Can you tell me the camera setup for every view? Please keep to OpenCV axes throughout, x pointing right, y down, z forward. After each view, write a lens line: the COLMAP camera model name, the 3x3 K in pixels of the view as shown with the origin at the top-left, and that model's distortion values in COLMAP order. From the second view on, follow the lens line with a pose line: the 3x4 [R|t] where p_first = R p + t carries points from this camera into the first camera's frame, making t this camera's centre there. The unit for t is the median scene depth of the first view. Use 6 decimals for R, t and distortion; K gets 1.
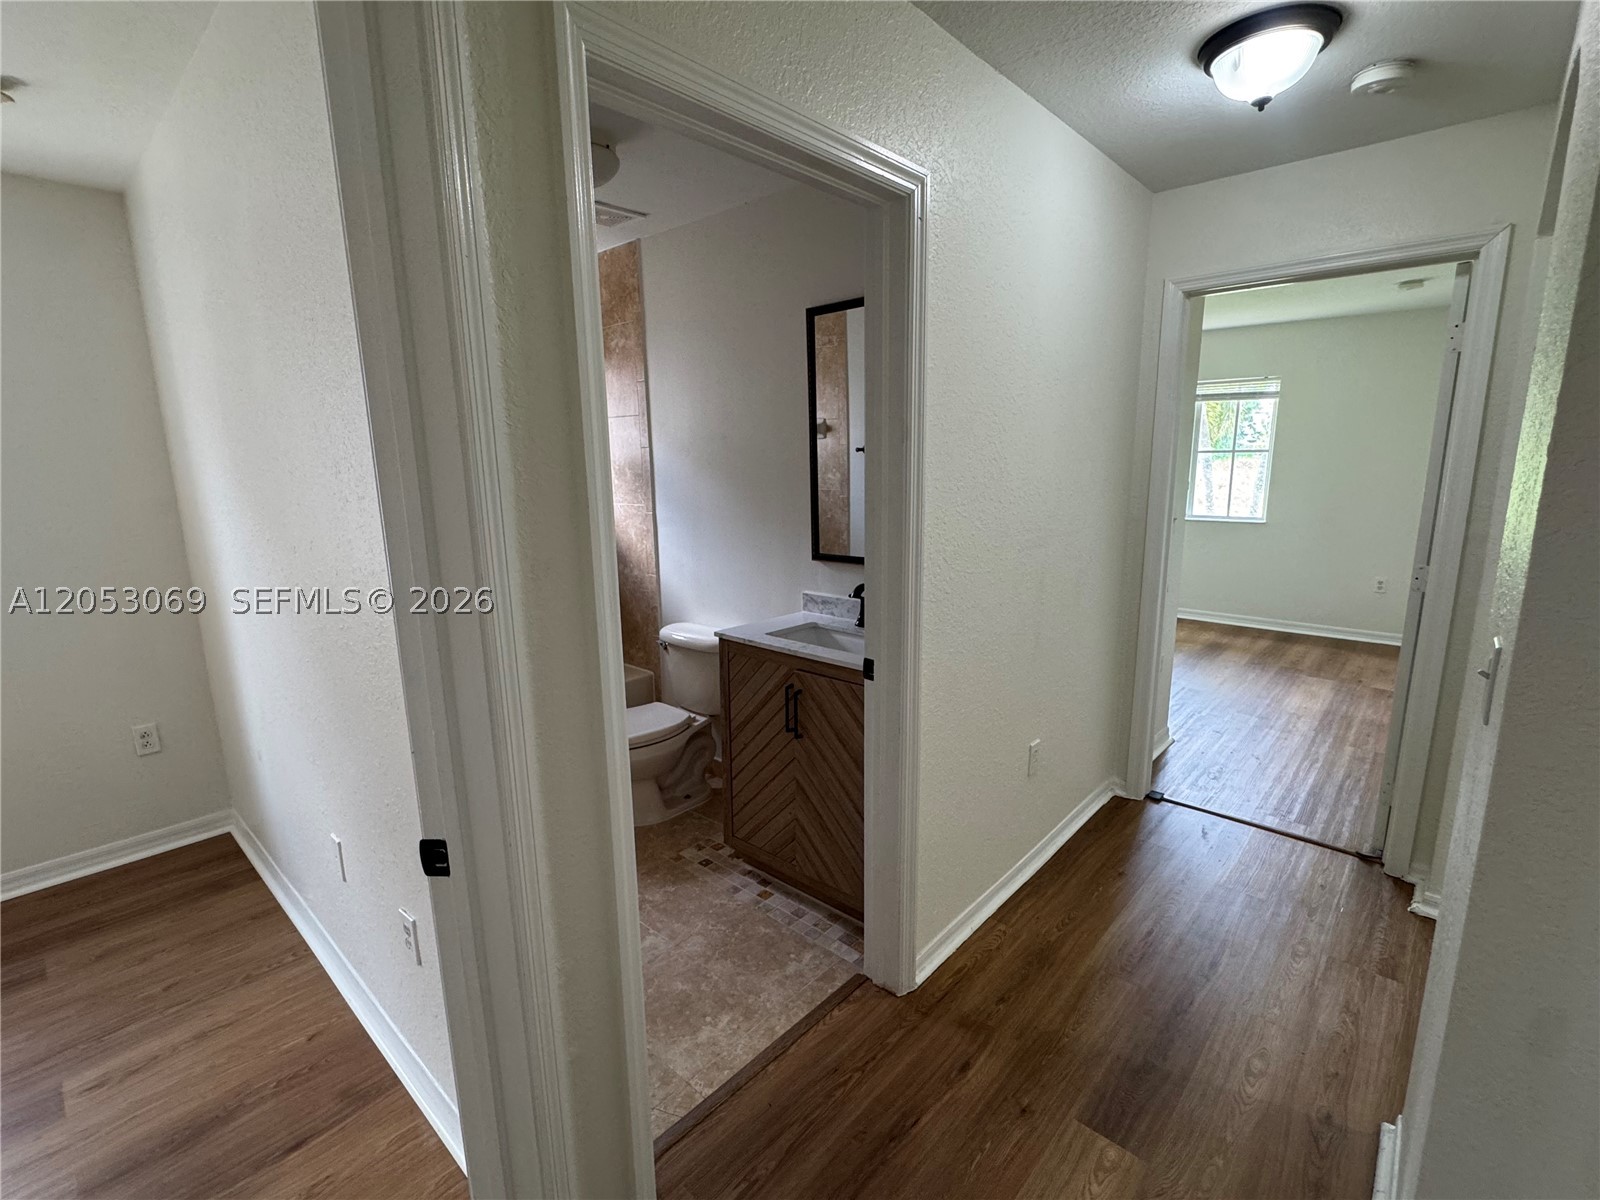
lens RADIAL K [[720.3, 0, 800.0], [0, 720.3, 600.0], [0, 0, 1]] dist [-0.002559, -0.000703]
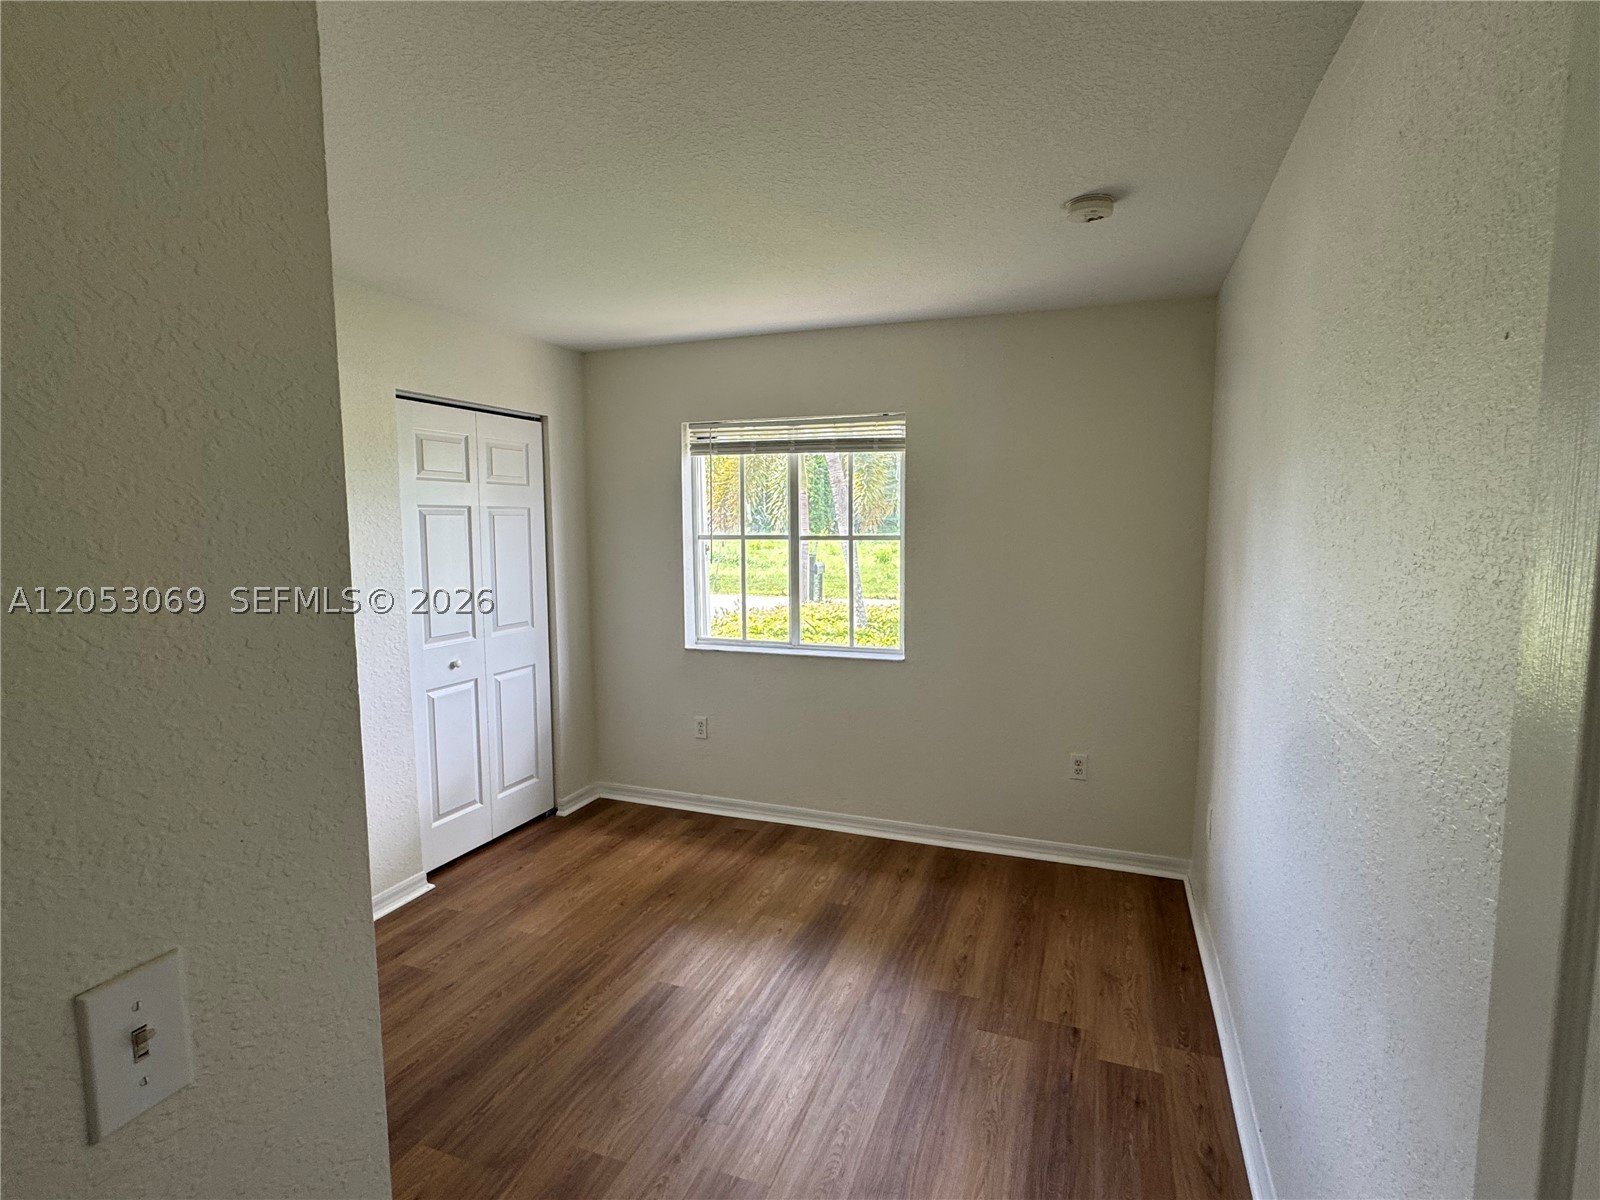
lens RADIAL K [[781.6, 0, 800.0], [0, 781.6, 600.0], [0, 0, 1]] dist [-0.001283, -0.000319]
pose [[0.931365, -0.037895, 0.362108, 0.354370], [0.073188, 0.993754, -0.084246, -0.111807], [-0.356654, 0.104966, 0.928321, 0.454802]]
